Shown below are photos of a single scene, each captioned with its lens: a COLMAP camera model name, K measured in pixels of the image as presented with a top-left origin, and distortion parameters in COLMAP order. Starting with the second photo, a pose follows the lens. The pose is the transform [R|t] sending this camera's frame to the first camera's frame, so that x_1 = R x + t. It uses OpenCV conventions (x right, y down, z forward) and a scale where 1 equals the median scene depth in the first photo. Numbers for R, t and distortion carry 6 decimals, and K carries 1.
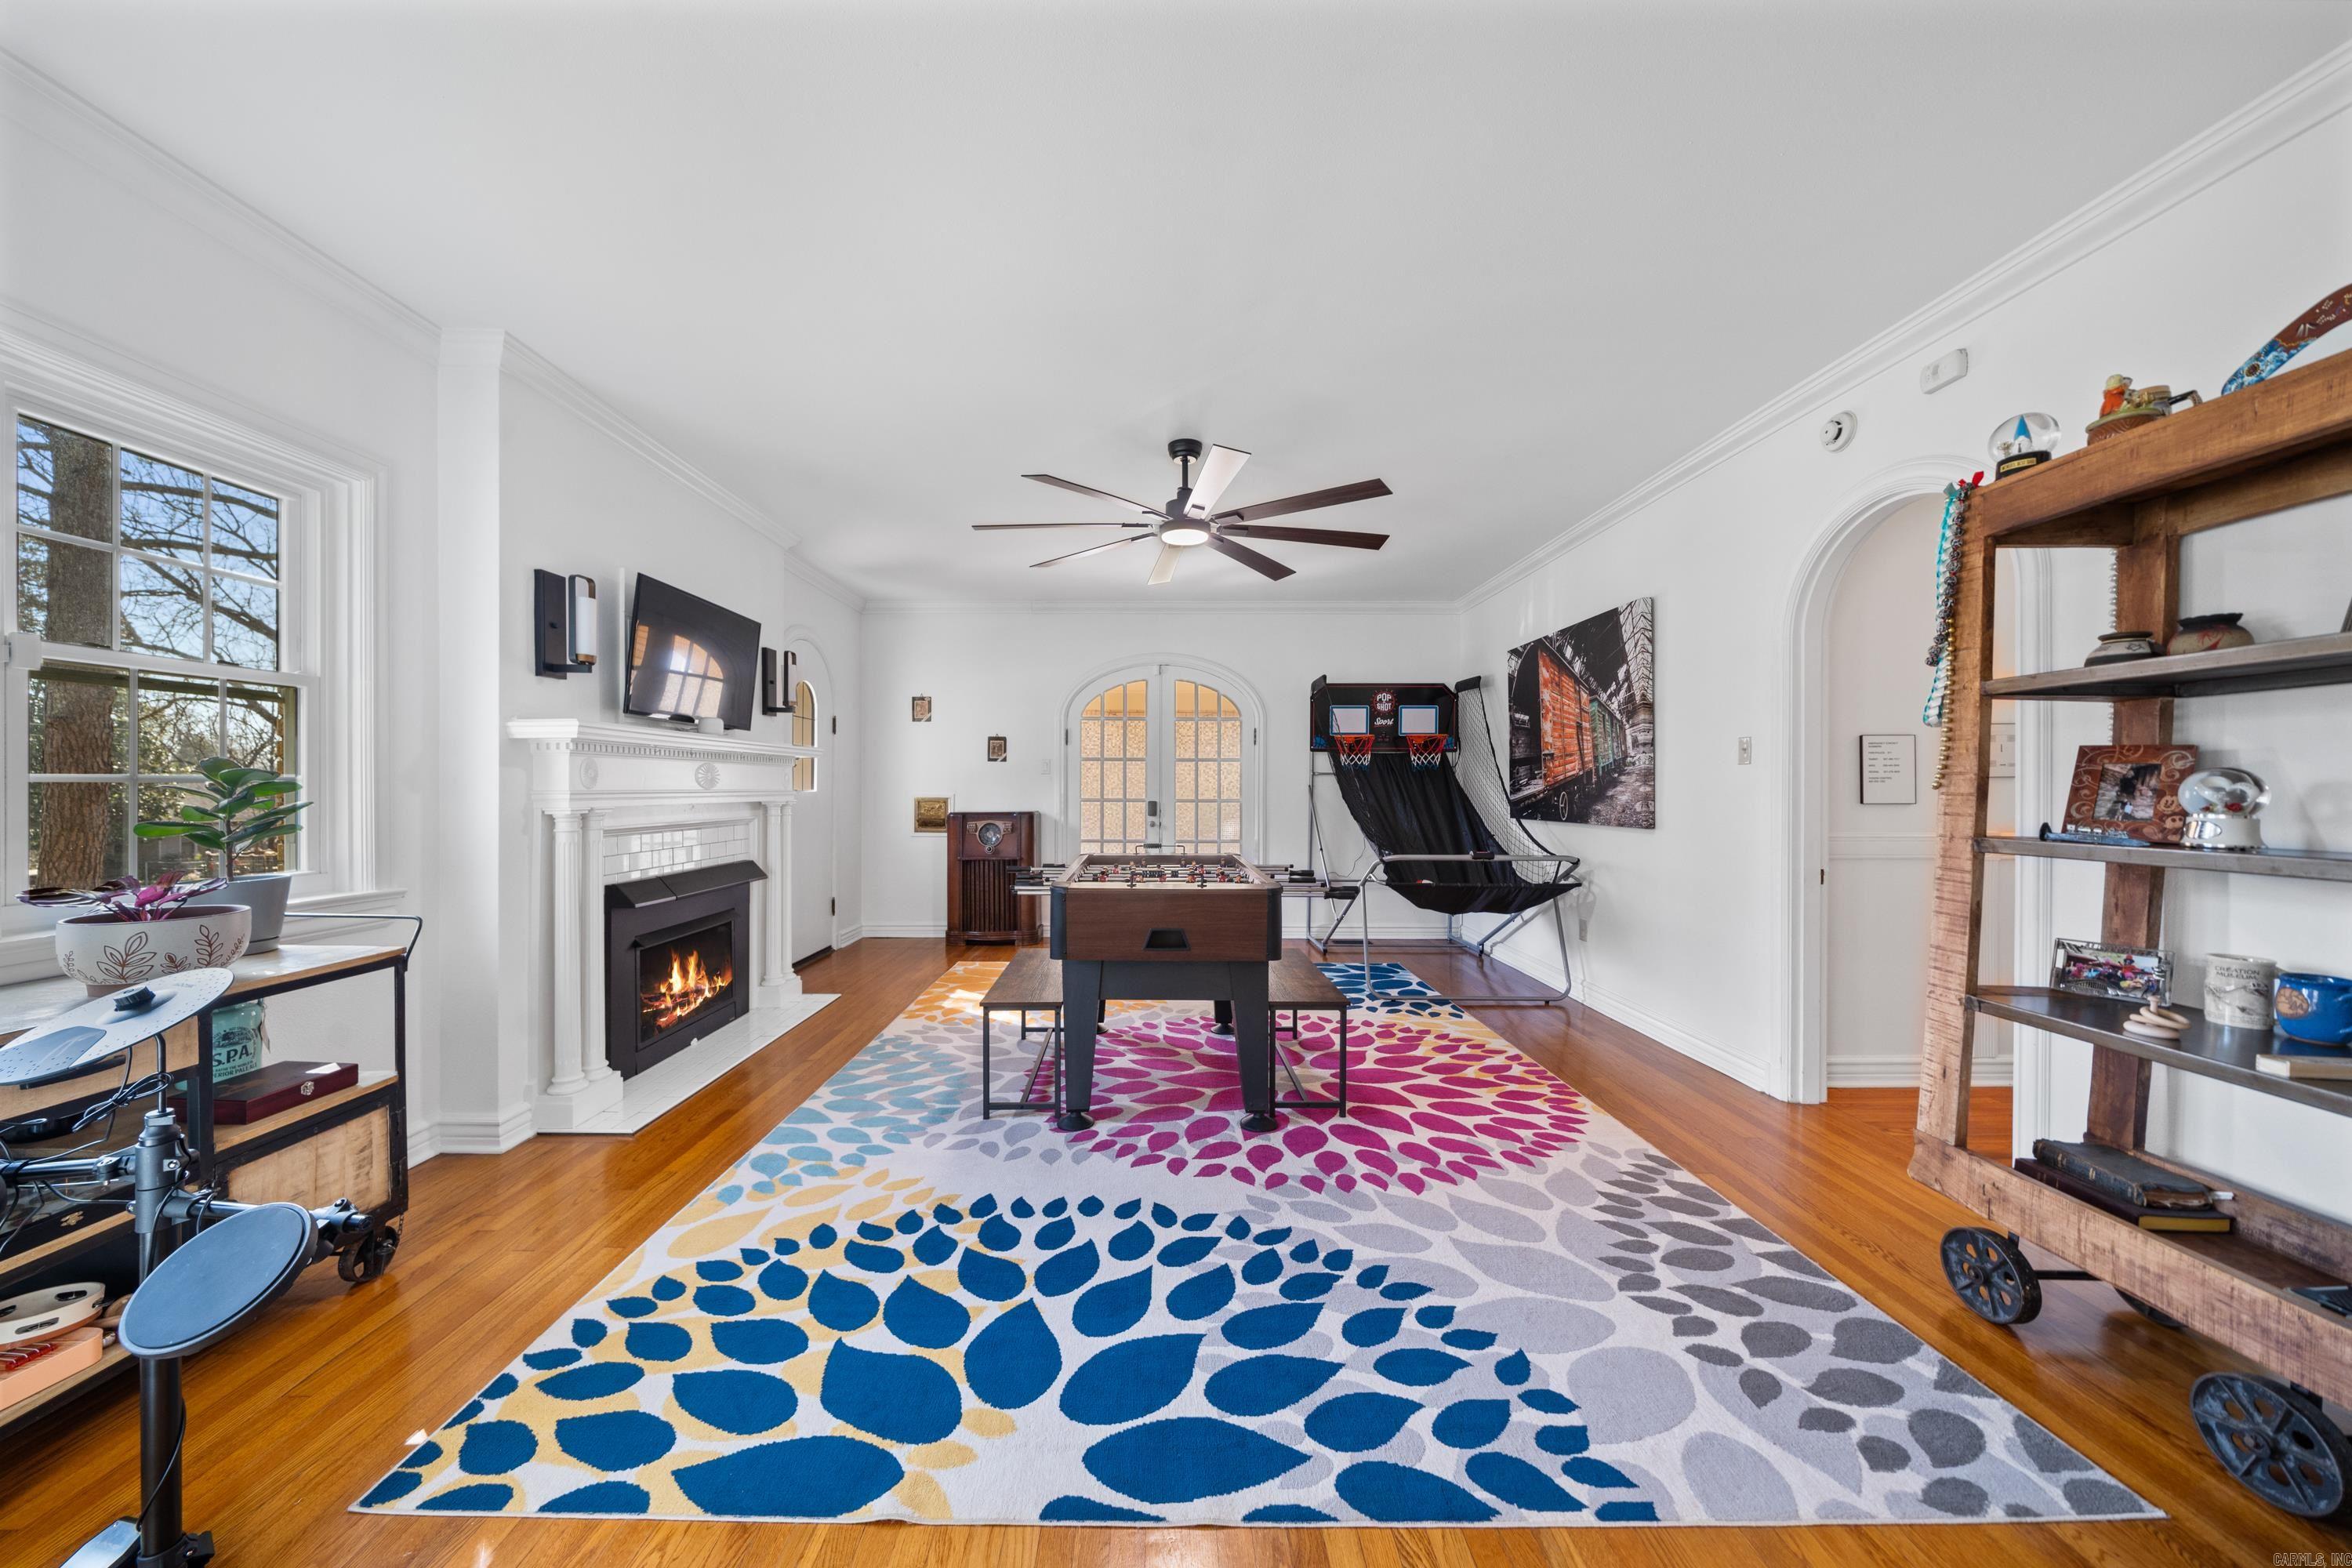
lens RADIAL K [[799.7, 0, 1130.7], [0, 799.7, 790.1], [0, 0, 1]] dist [-0.005056, -0.000222]
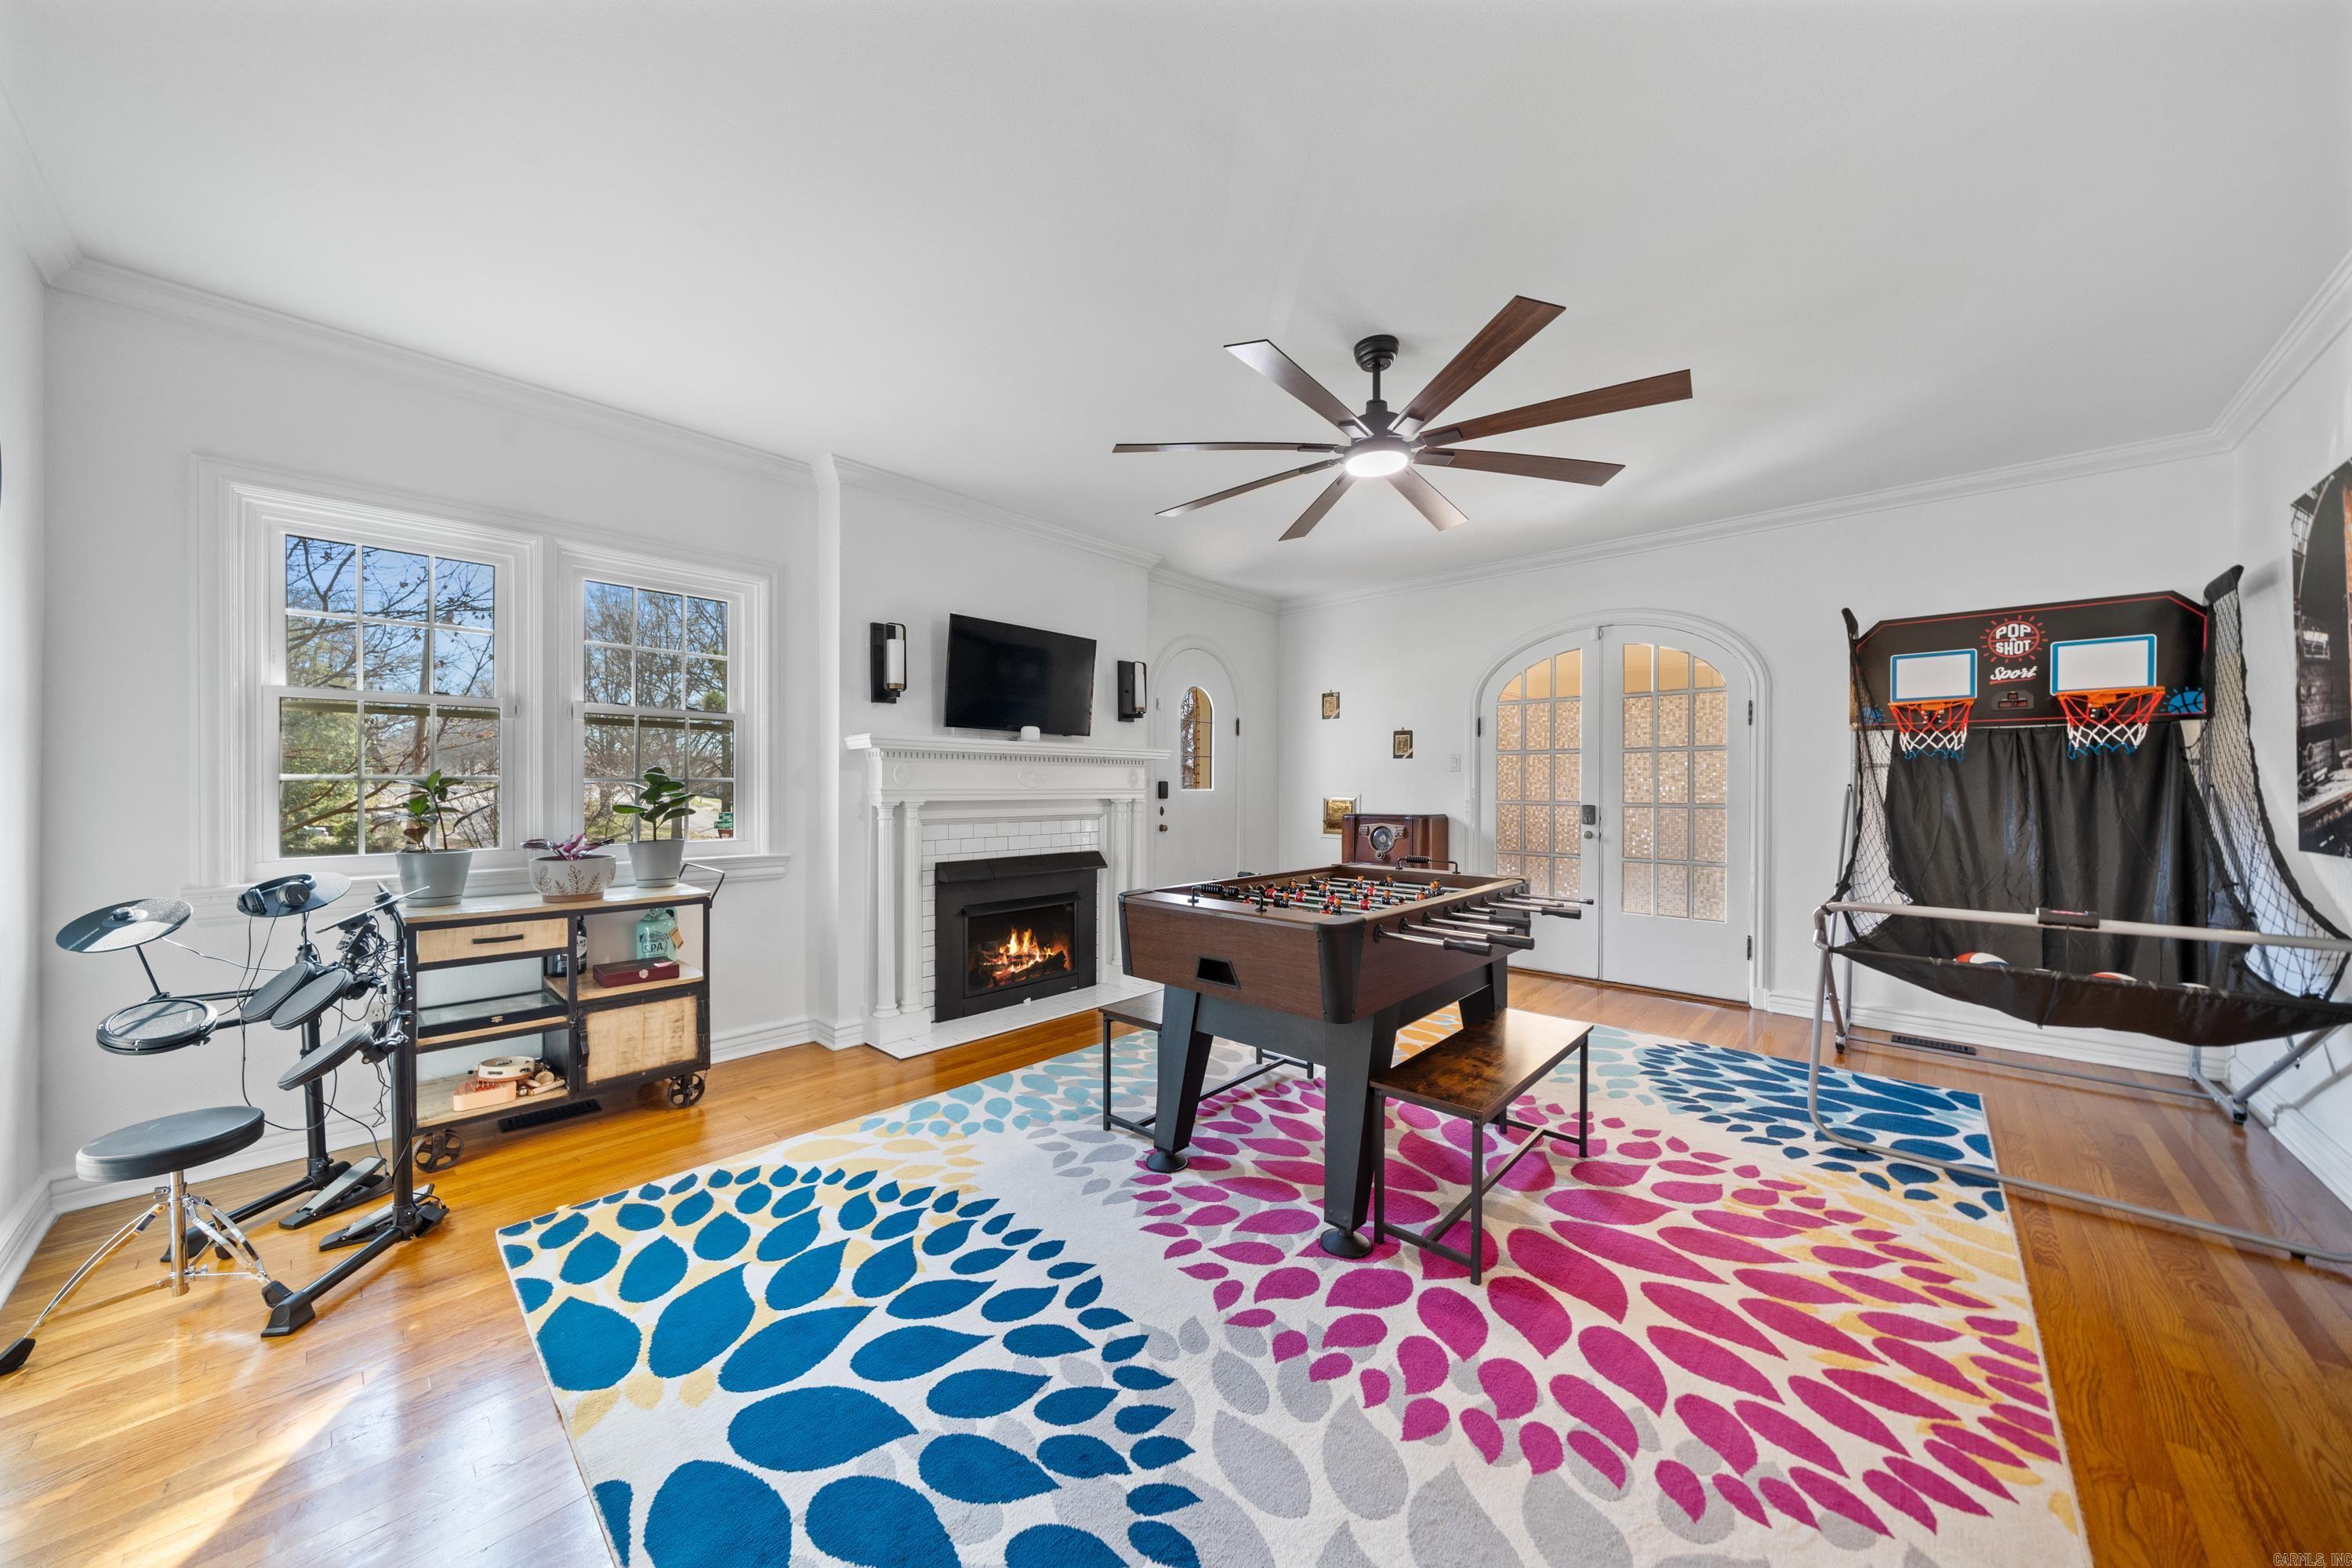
lens RADIAL K [[799.7, 0, 1170.2], [0, 799.7, 787.7], [0, 0, 1]] dist [-0.005056, -0.000222]
pose [[0.737515, 0.000941, -0.675331, 0.568516], [-0.004078, 0.999987, -0.003060, 0.002640], [0.675319, 0.005011, 0.737509, 0.370027]]
